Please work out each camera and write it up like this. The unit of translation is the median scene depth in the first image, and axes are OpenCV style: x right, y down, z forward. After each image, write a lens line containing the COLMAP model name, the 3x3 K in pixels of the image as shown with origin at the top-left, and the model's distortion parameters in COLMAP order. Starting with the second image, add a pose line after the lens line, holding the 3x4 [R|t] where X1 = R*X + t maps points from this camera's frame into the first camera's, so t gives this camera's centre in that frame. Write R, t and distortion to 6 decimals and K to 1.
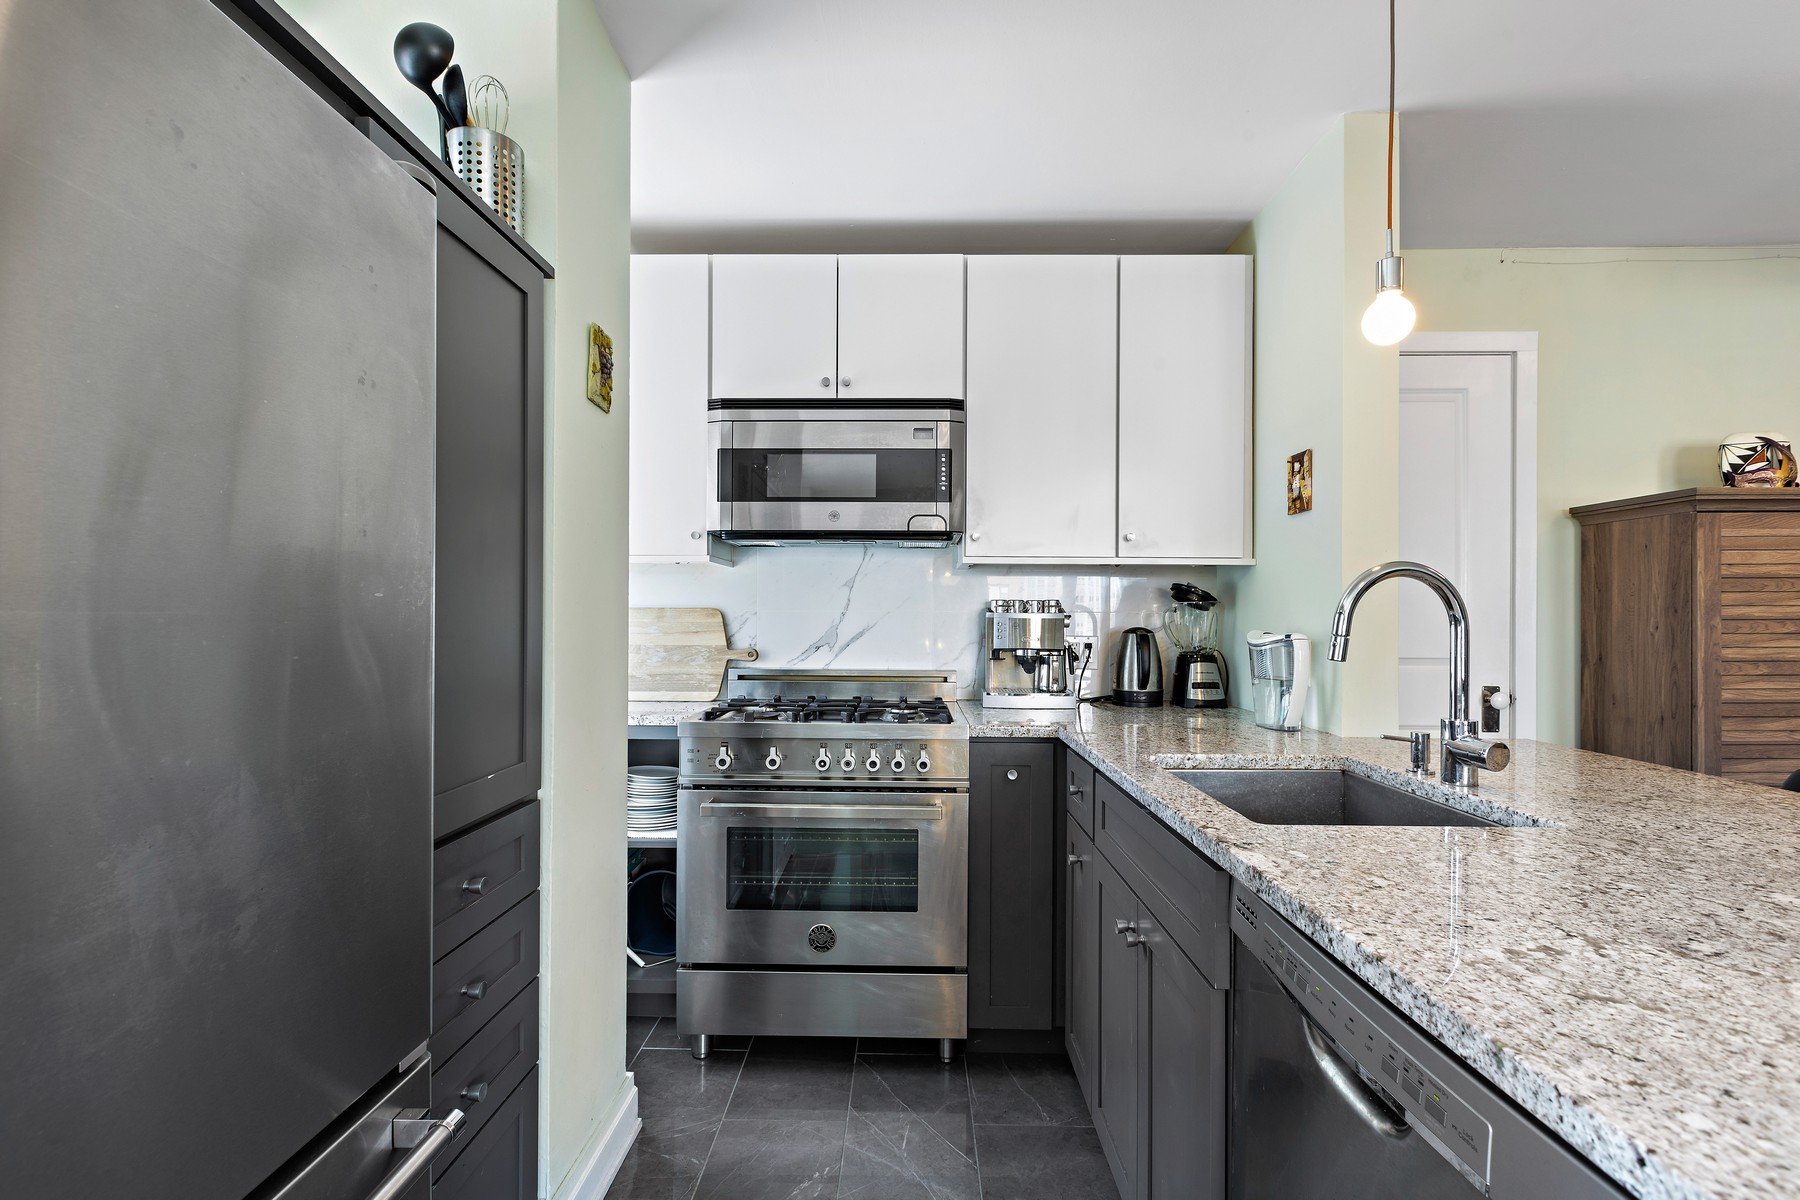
lens RADIAL K [[810.5, 0, 902.5], [0, 810.5, 615.5], [0, 0, 1]] dist [0.023611, 0.000067]
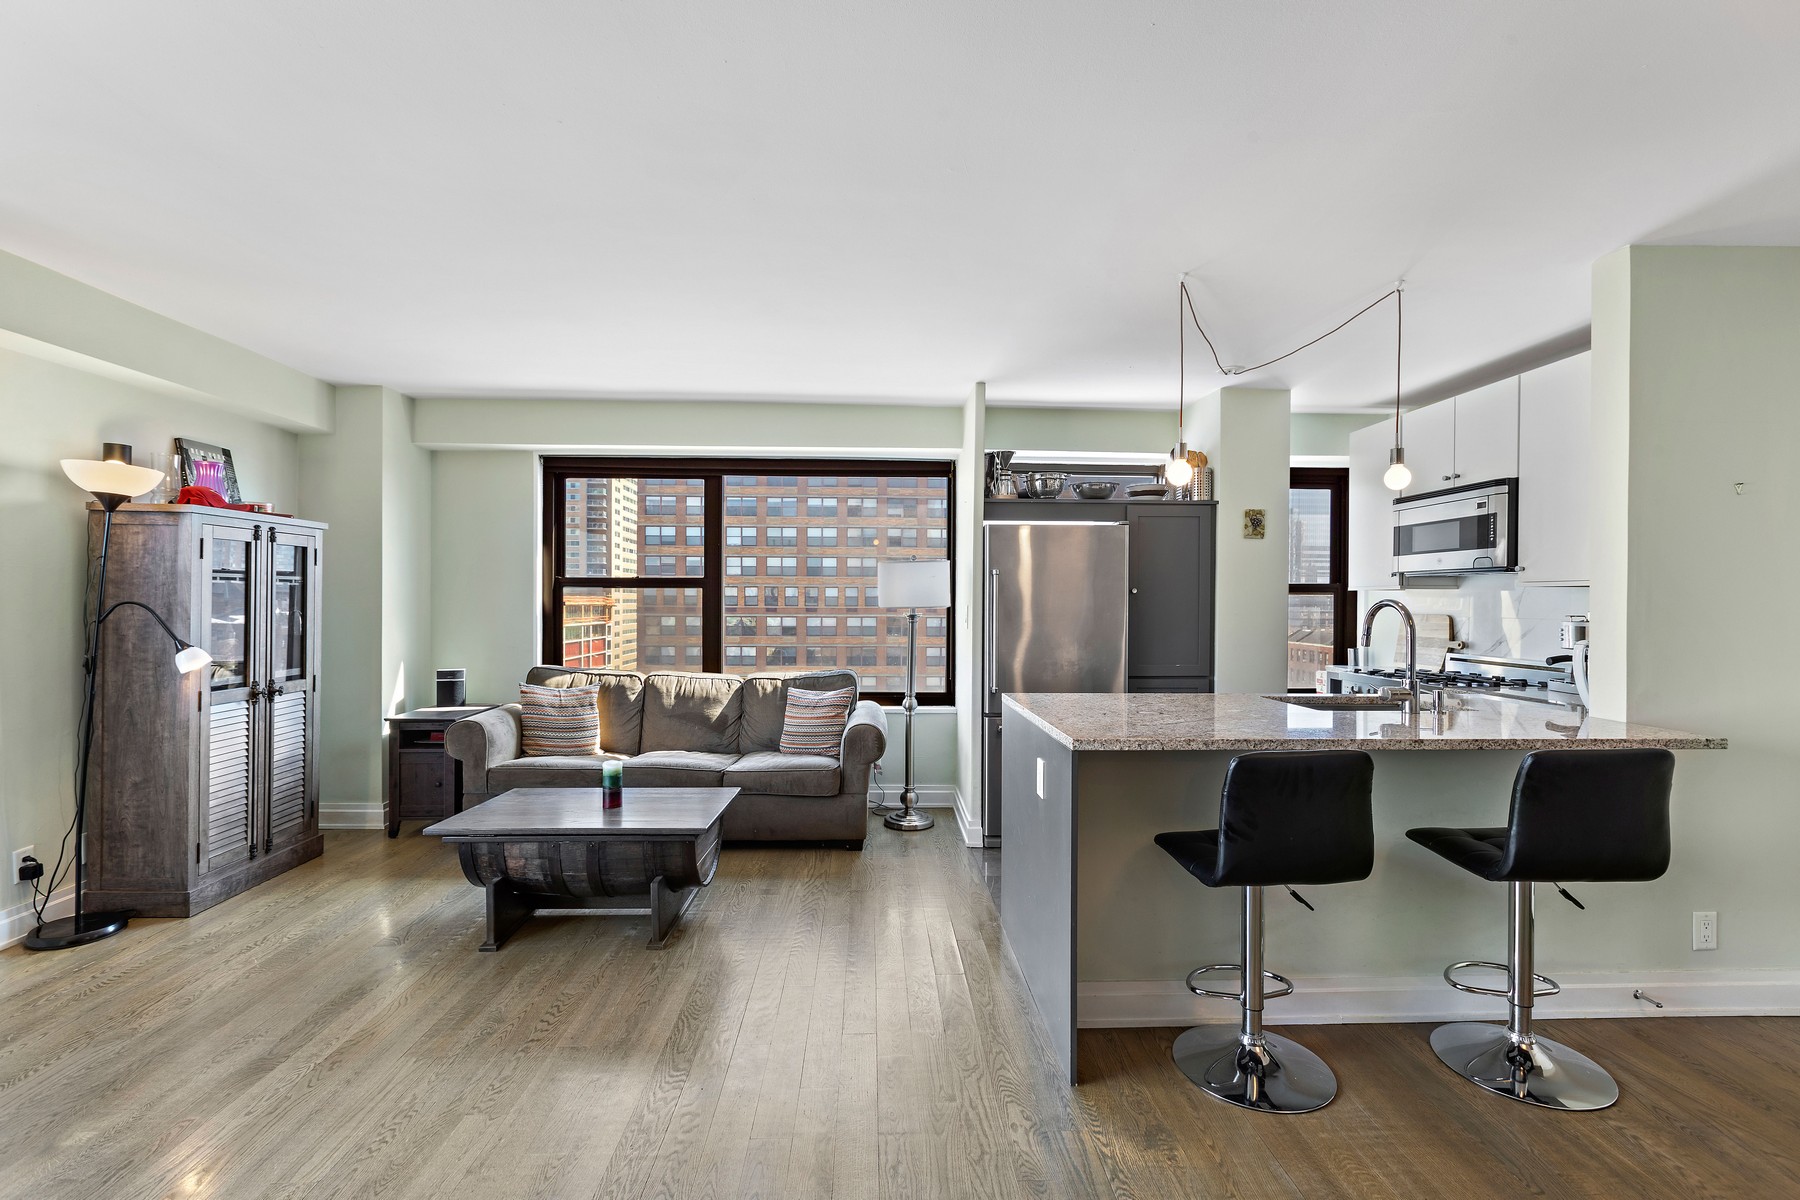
lens RADIAL K [[803.1, 0, 905.6], [0, 803.1, 609.4], [0, 0, 1]] dist [0.001553, -0.001047]
pose [[0.053167, 0.000904, -0.998585, 1.455966], [-0.001120, 0.999999, 0.000846, -0.022800], [0.998585, 0.001074, 0.053168, -0.180020]]
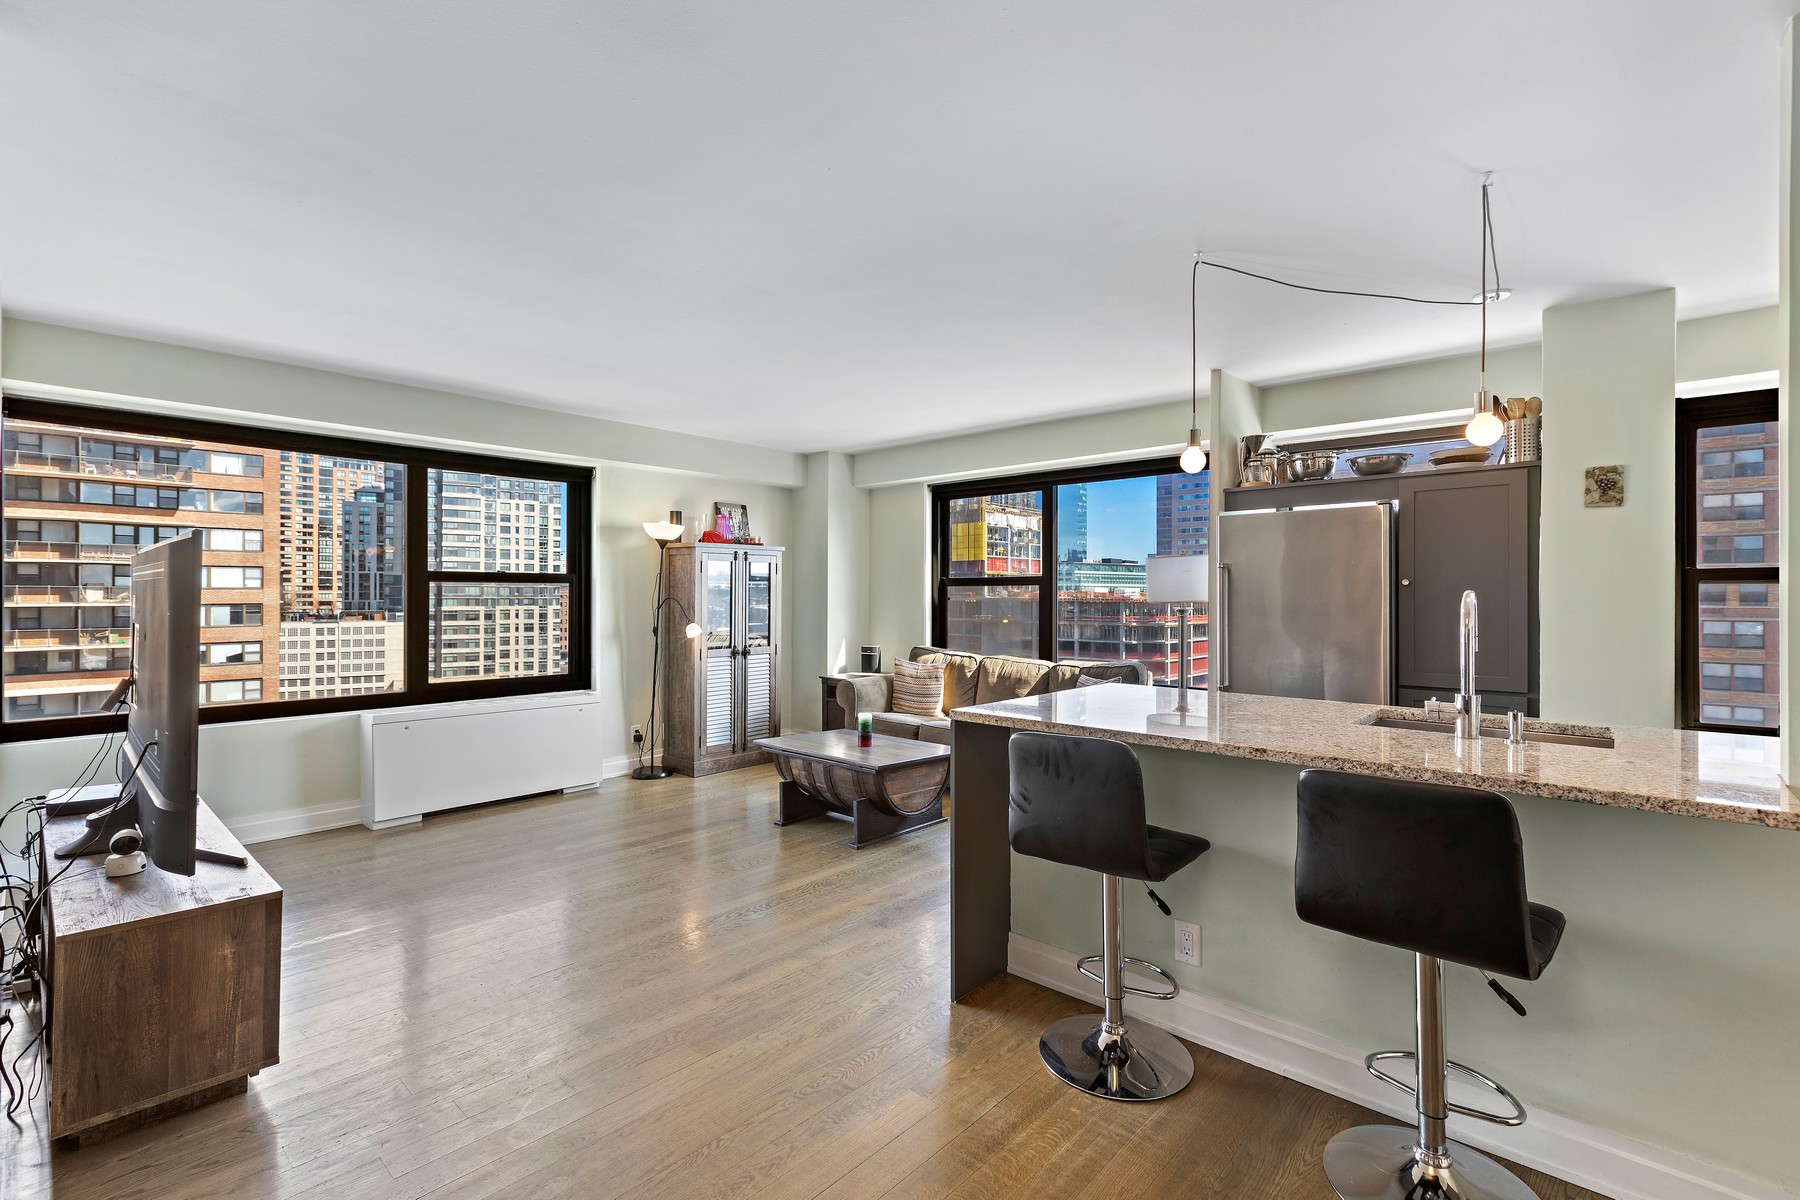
lens RADIAL K [[811.2, 0, 903.7], [0, 811.2, 595.9], [0, 0, 1]] dist [0.001473, -0.011195]
pose [[-0.664670, -0.010740, -0.747059, 1.423797], [-0.005654, 0.999940, -0.009346, -0.018805], [0.747115, -0.001988, -0.664692, 0.702627]]
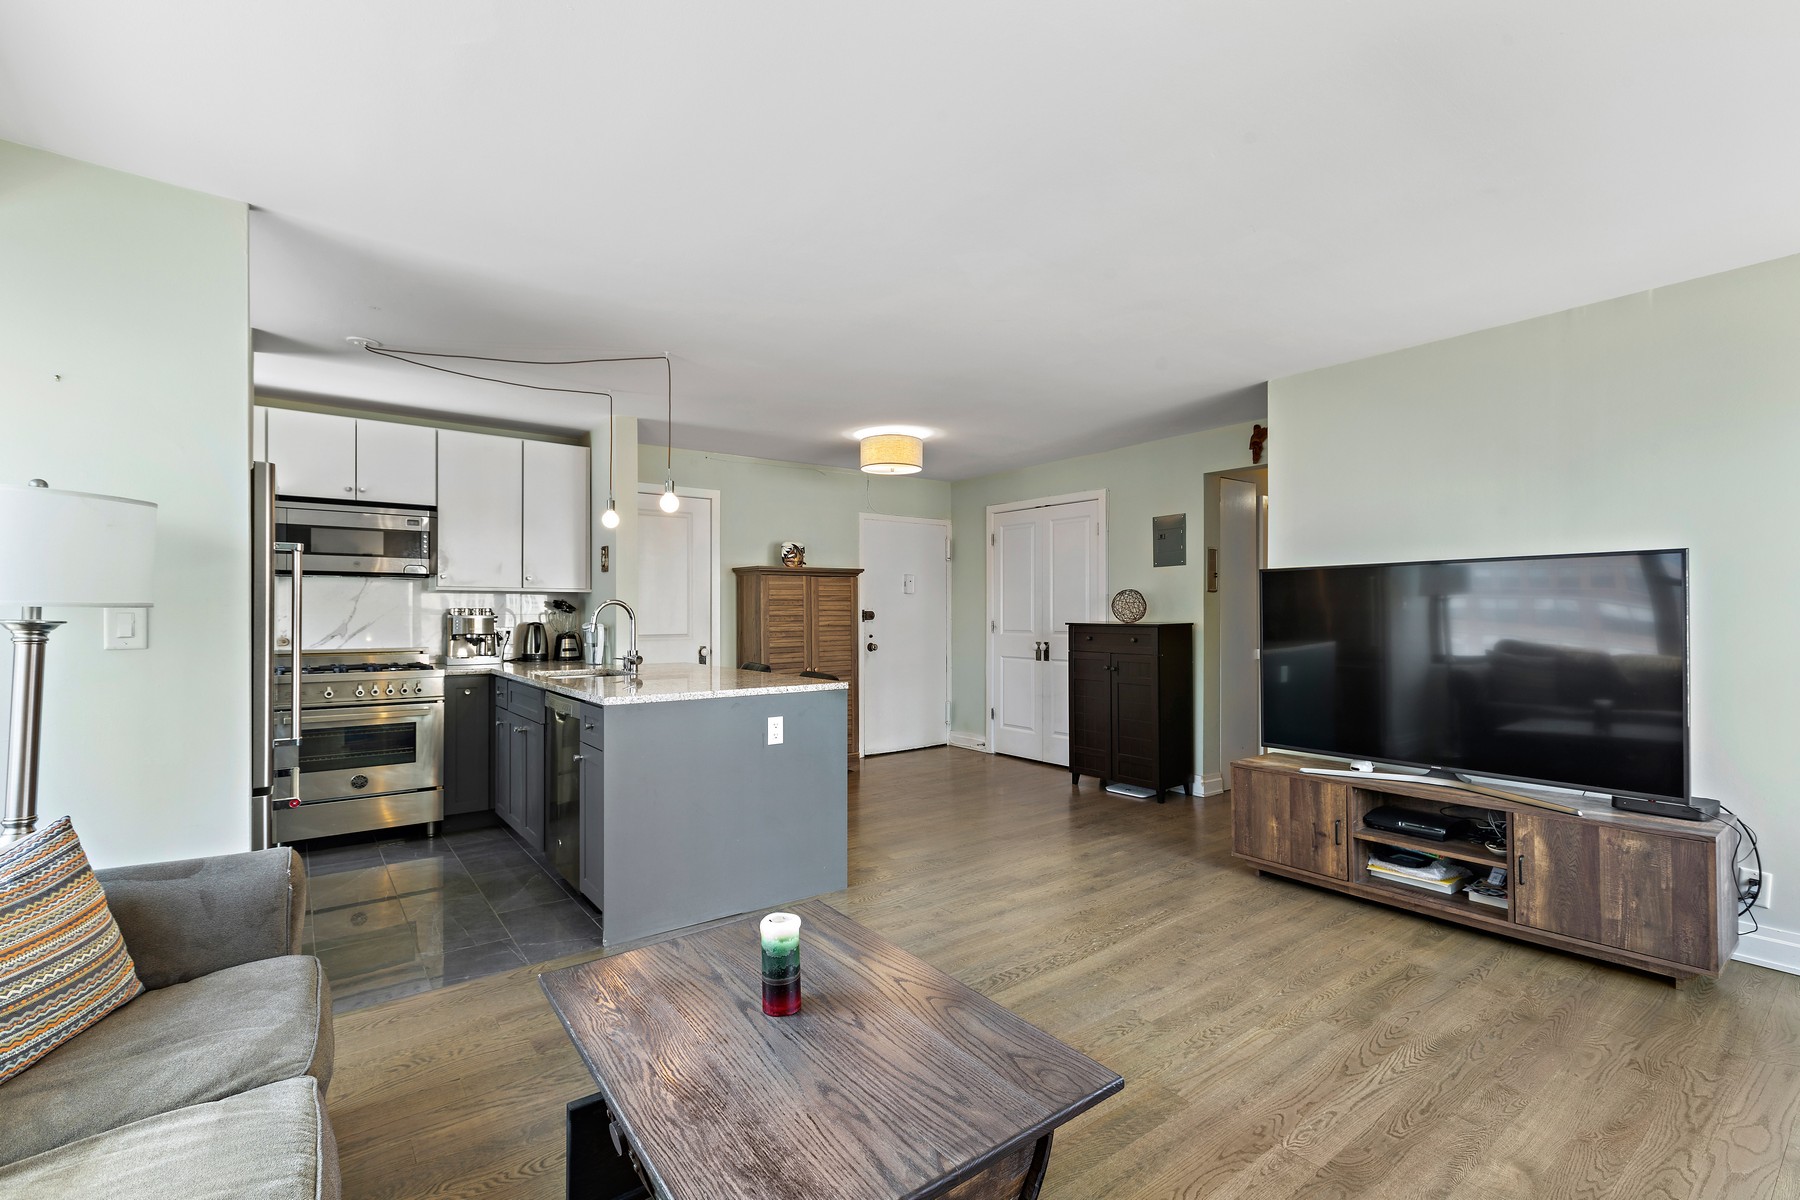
lens RADIAL K [[803.1, 0, 905.6], [0, 803.1, 609.4], [0, 0, 1]] dist [0.001553, -0.001047]
pose [[0.785868, -0.003508, 0.618385, -0.226126], [0.003679, 0.999993, 0.000997, -0.015704], [-0.618384, 0.001492, 0.785875, -1.170905]]
